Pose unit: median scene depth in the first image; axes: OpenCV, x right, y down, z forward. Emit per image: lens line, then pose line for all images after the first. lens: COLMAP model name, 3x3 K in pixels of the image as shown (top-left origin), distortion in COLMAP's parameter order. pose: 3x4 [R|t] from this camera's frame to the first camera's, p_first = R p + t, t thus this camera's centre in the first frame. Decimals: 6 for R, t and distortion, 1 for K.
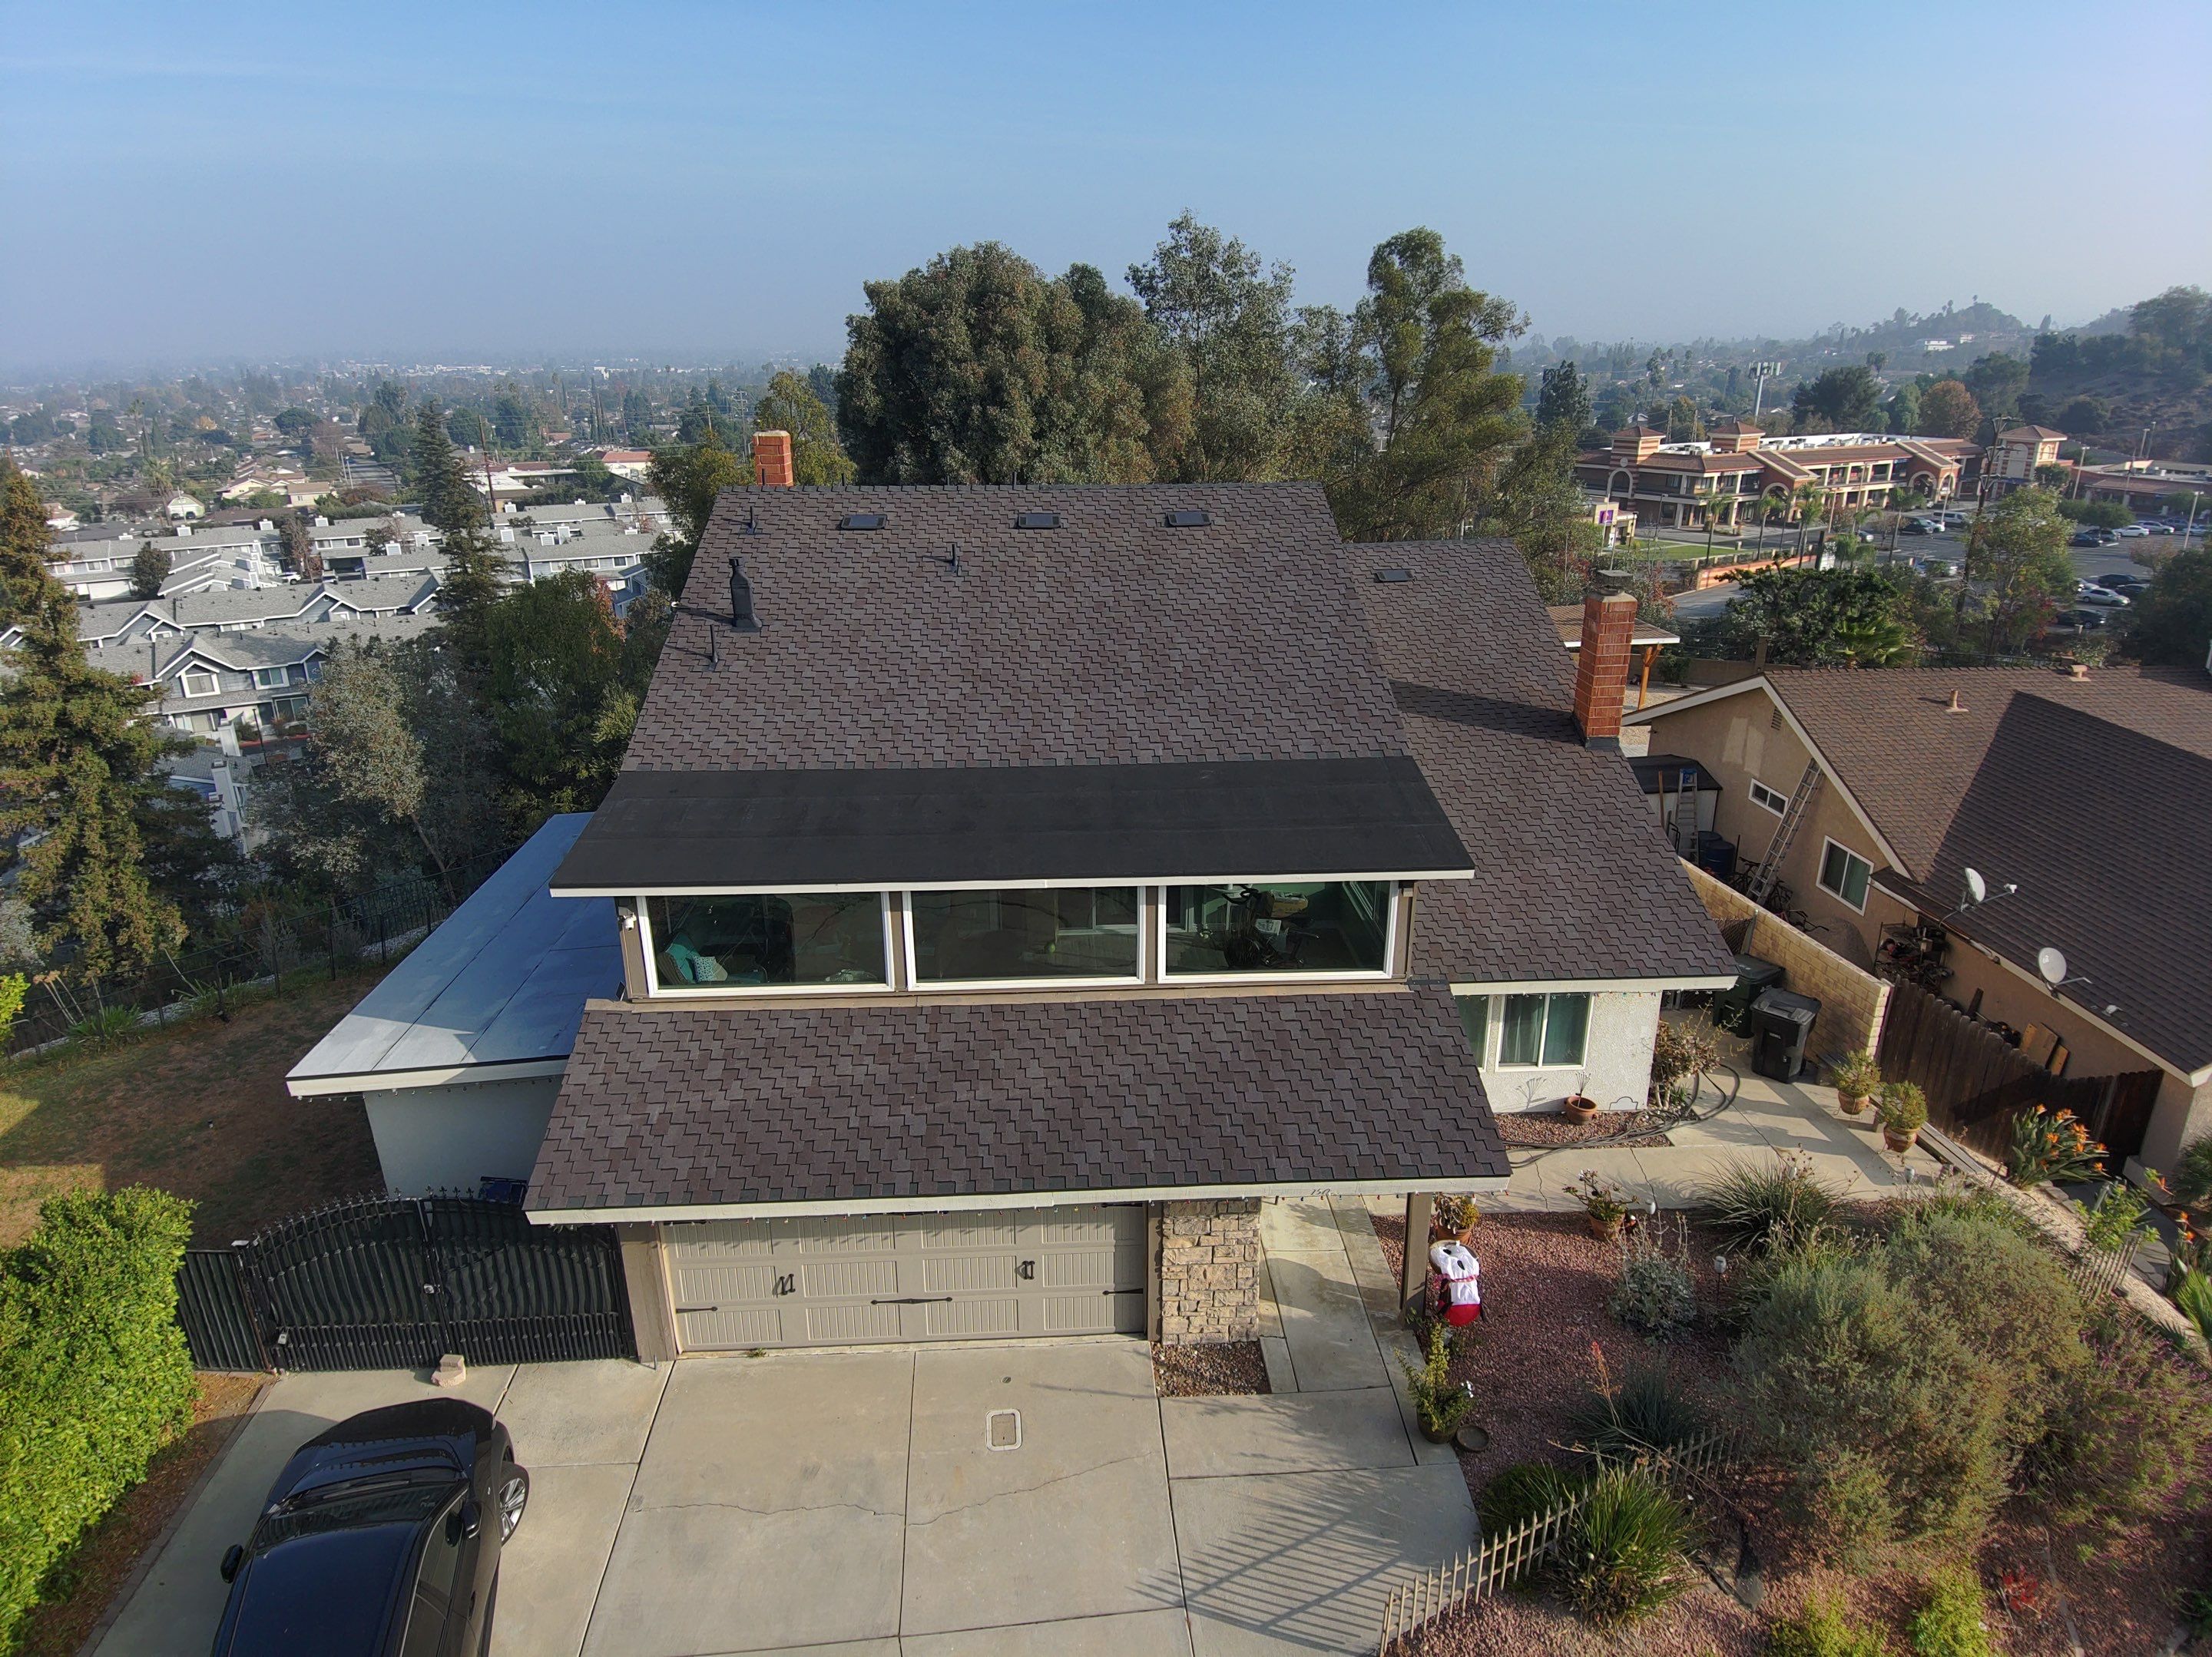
lens RADIAL K [[1301.6, 0, 1106.2], [0, 1301.6, 832.7], [0, 0, 1]] dist [0.104446, -0.146067]
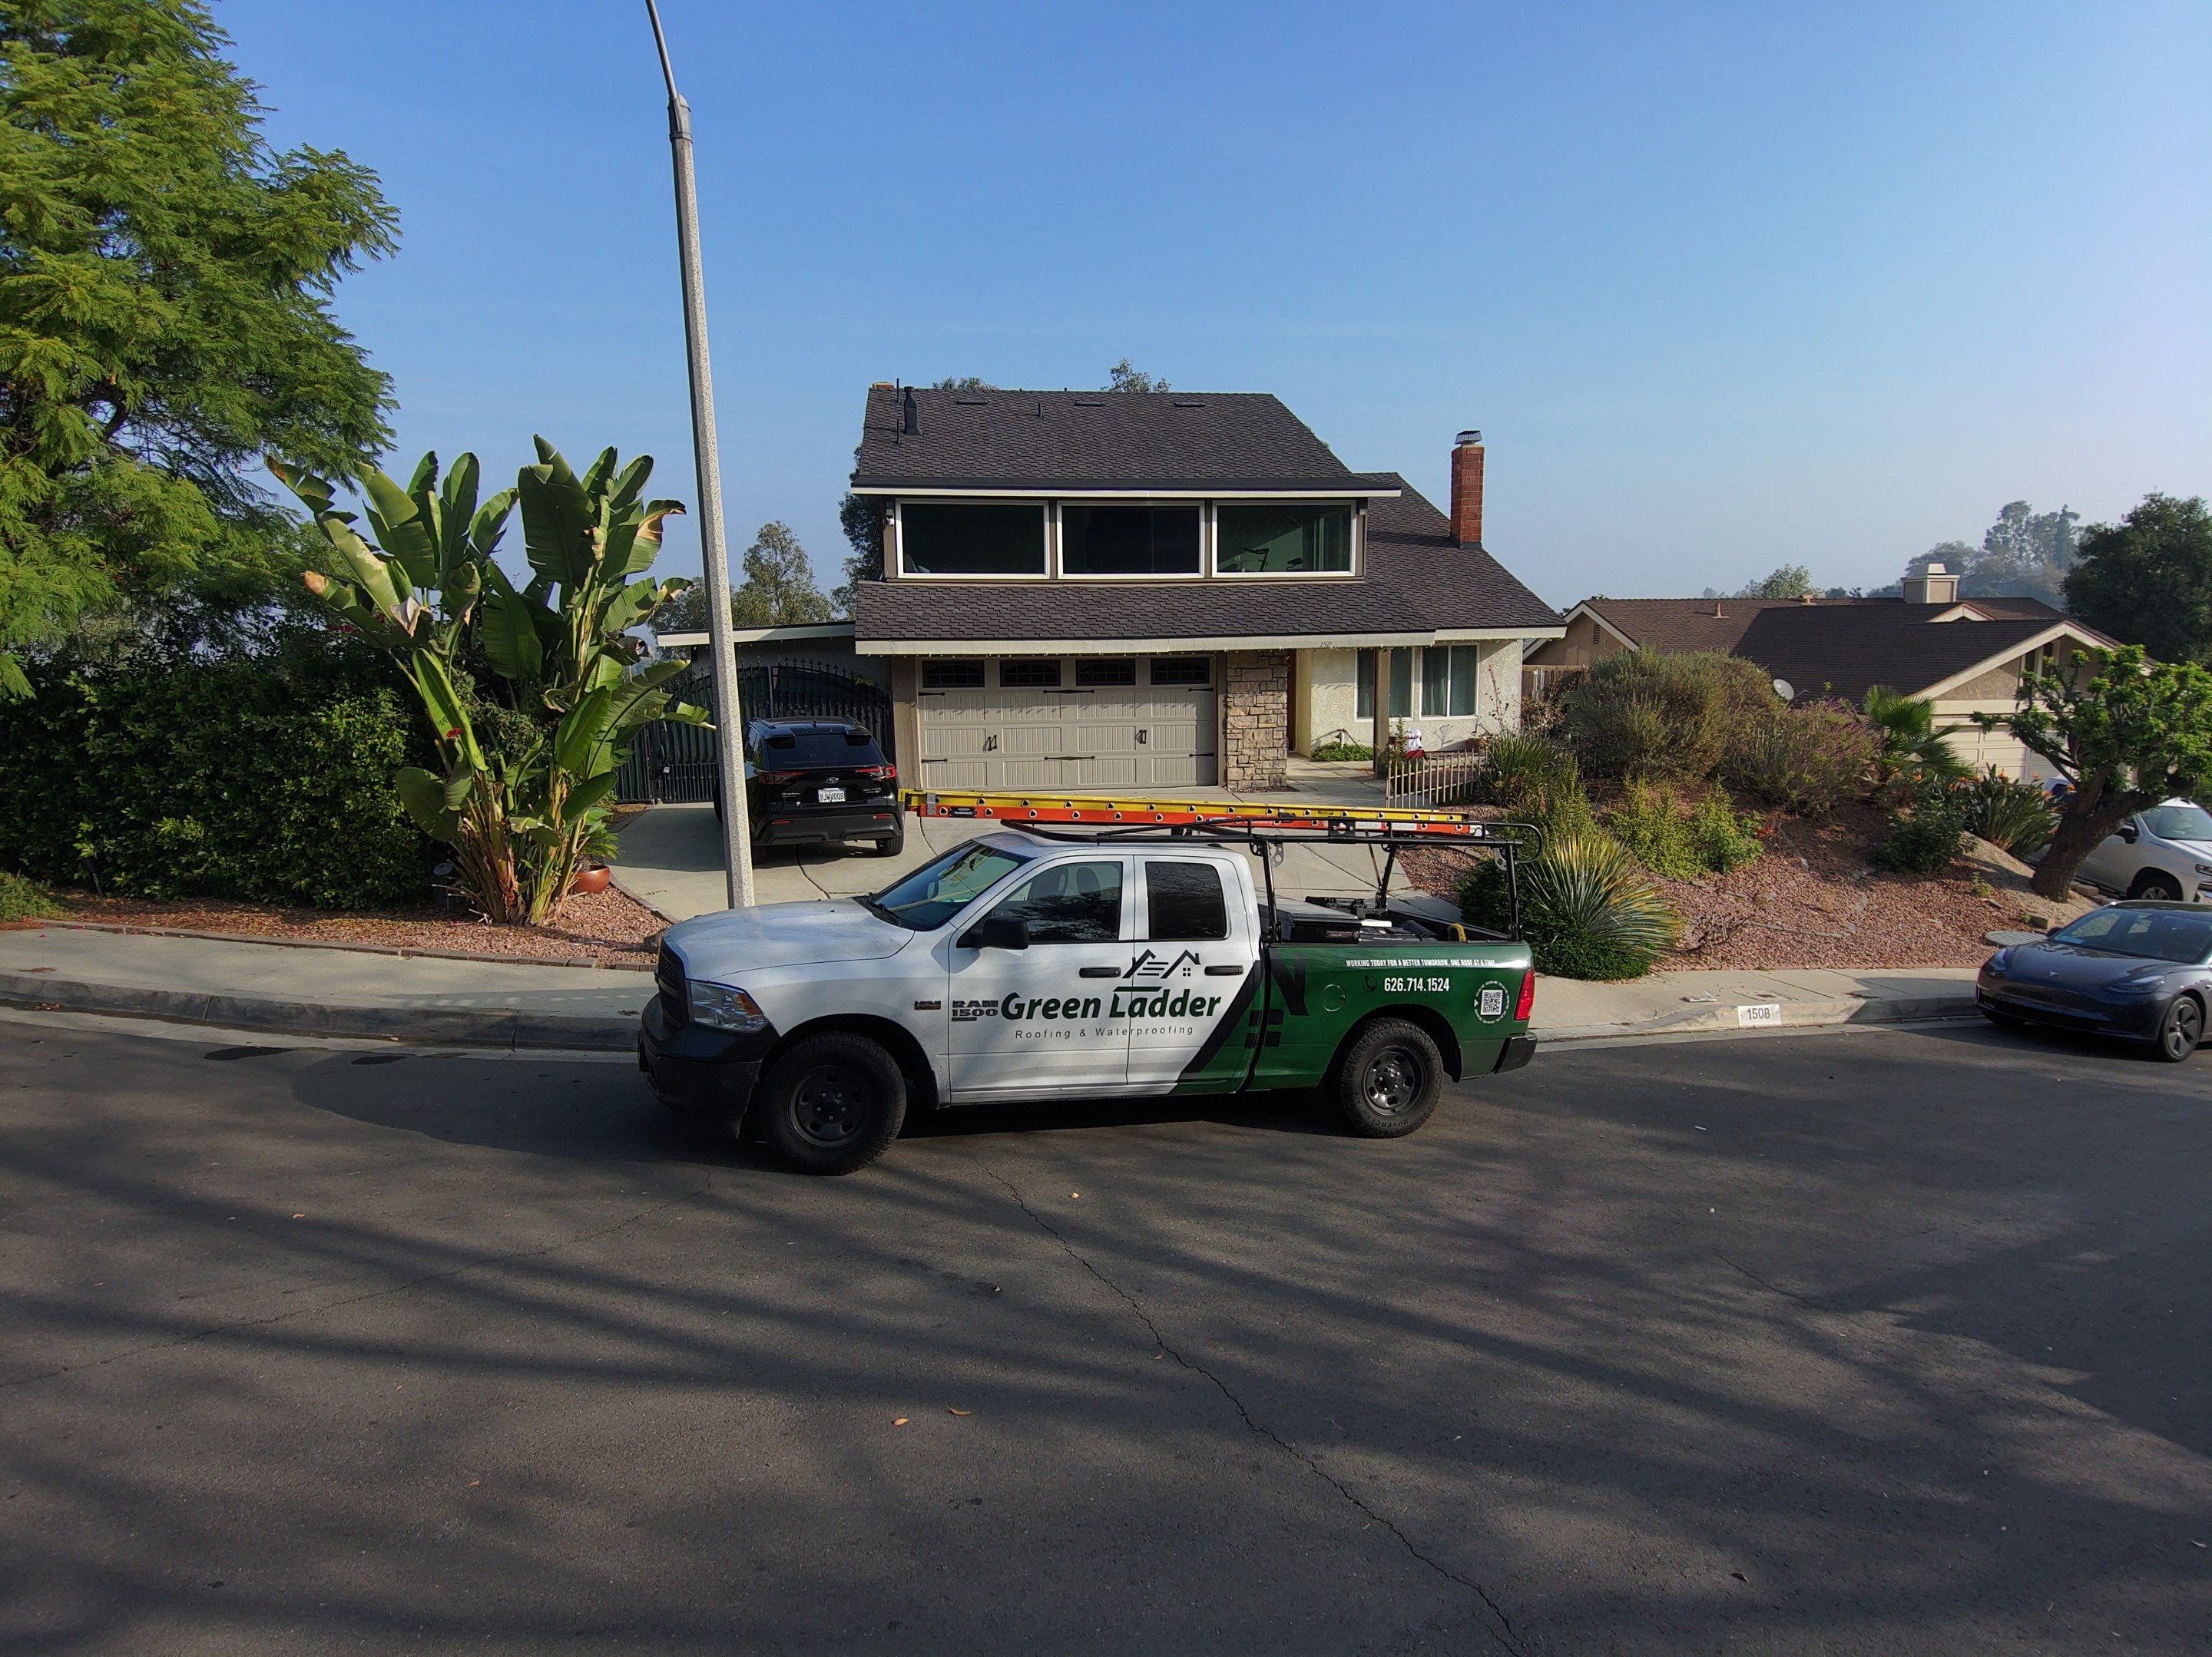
lens RADIAL K [[1301.6, 0, 1106.2], [0, 1301.6, 832.7], [0, 0, 1]] dist [0.104446, -0.146067]
pose [[0.996200, -0.020343, 0.084689, -0.180786], [0.037071, 0.978906, -0.200920, 0.575860], [-0.078815, 0.203296, 0.975940, -0.382931]]
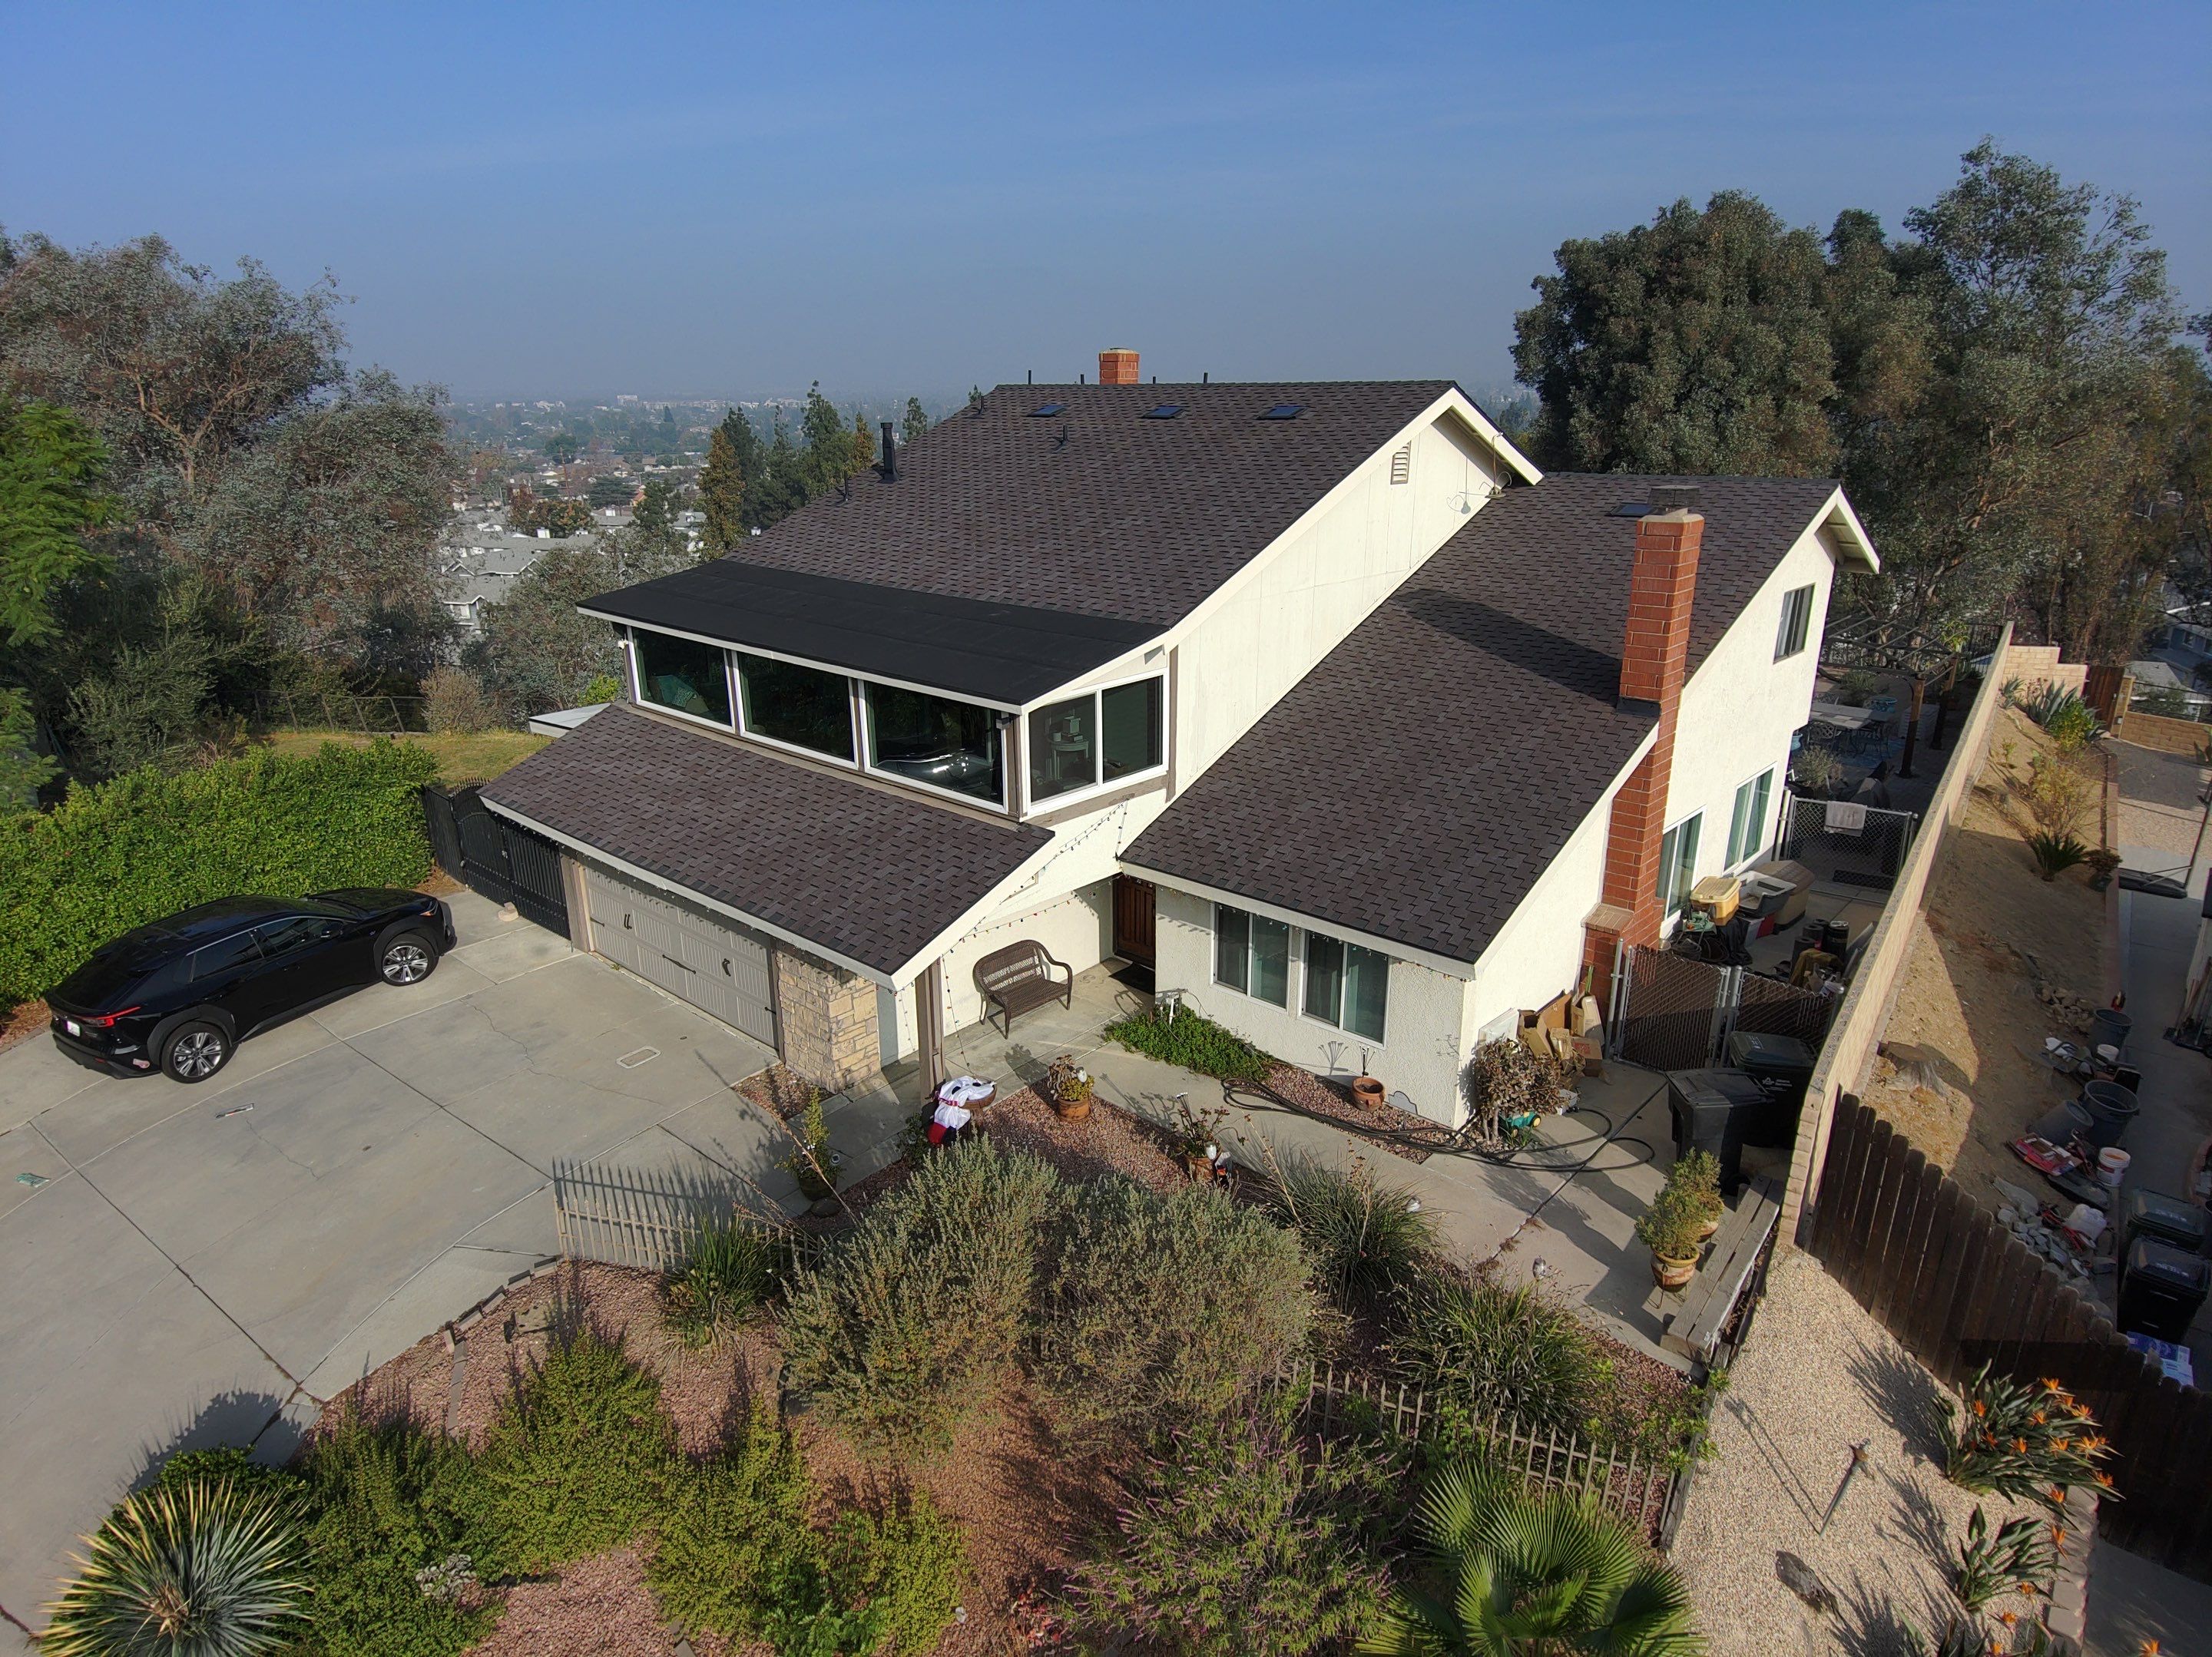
lens RADIAL K [[1301.6, 0, 1106.2], [0, 1301.6, 832.7], [0, 0, 1]] dist [0.104446, -0.146067]
pose [[0.706068, 0.229685, -0.669860, 0.750824], [-0.242321, 0.967198, 0.076219, 0.022482], [0.665393, 0.108505, 0.738565, 0.235967]]
